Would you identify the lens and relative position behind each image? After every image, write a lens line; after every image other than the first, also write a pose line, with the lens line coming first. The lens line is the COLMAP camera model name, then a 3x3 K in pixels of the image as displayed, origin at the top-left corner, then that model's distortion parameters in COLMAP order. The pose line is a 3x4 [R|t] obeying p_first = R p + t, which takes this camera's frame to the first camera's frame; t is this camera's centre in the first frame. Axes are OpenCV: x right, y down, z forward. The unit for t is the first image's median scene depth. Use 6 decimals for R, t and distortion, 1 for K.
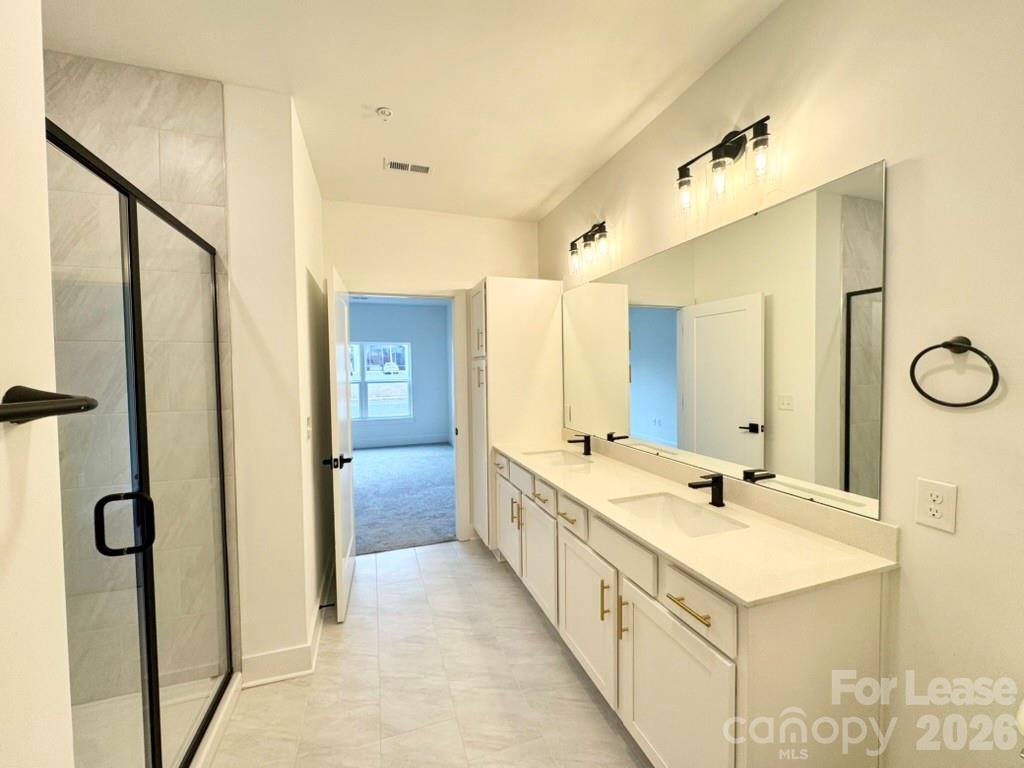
lens RADIAL K [[419.1, 0, 515.1], [0, 419.1, 382.6], [0, 0, 1]] dist [0.000262, -0.000144]
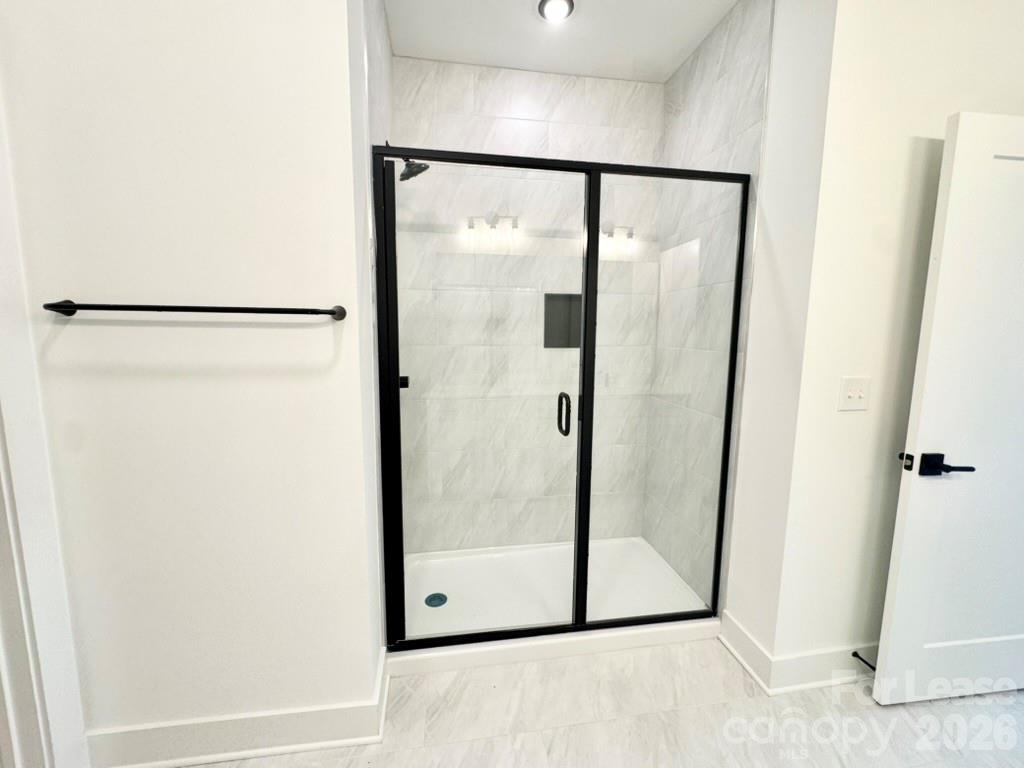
lens RADIAL K [[419.1, 0, 515.1], [0, 419.1, 382.6], [0, 0, 1]] dist [0.000262, -0.000144]
pose [[-0.179387, 0.137553, -0.974115, 0.256736], [-0.040704, 0.988291, 0.147050, 0.011672], [0.982936, 0.066029, -0.171687, 0.544374]]
